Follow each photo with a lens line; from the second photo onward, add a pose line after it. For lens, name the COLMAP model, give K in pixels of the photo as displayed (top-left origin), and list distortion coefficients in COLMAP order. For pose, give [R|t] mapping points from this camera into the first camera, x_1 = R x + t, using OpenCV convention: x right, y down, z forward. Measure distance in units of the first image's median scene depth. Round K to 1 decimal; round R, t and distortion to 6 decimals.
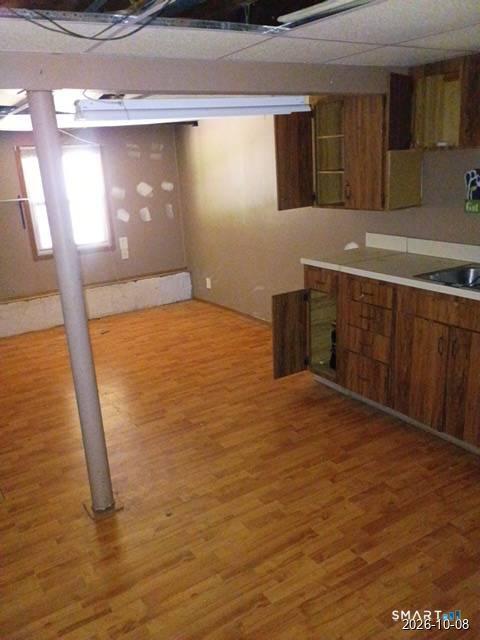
lens RADIAL K [[536.8, 0, 240.0], [0, 536.8, 320.0], [0, 0, 1]] dist [0.018376, -0.007451]
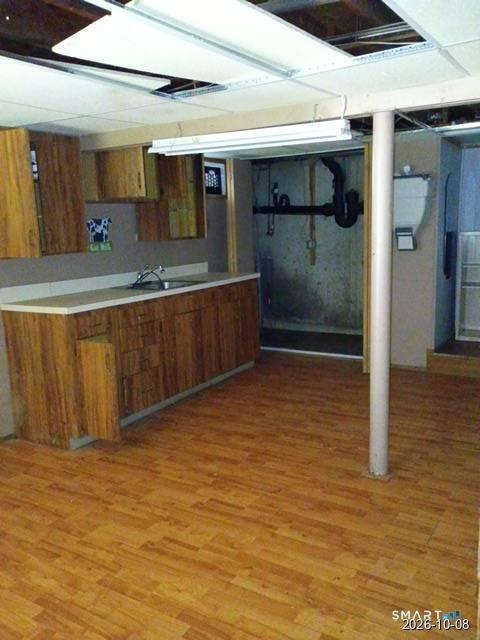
lens RADIAL K [[543.1, 0, 240.0], [0, 543.1, 320.0], [0, 0, 1]] dist [-0.008902, -0.005603]
pose [[-0.423177, -0.086756, 0.901884, -0.921114], [0.318577, 0.917597, 0.237748, -0.251997], [-0.848192, 0.387930, -0.360667, 1.256315]]
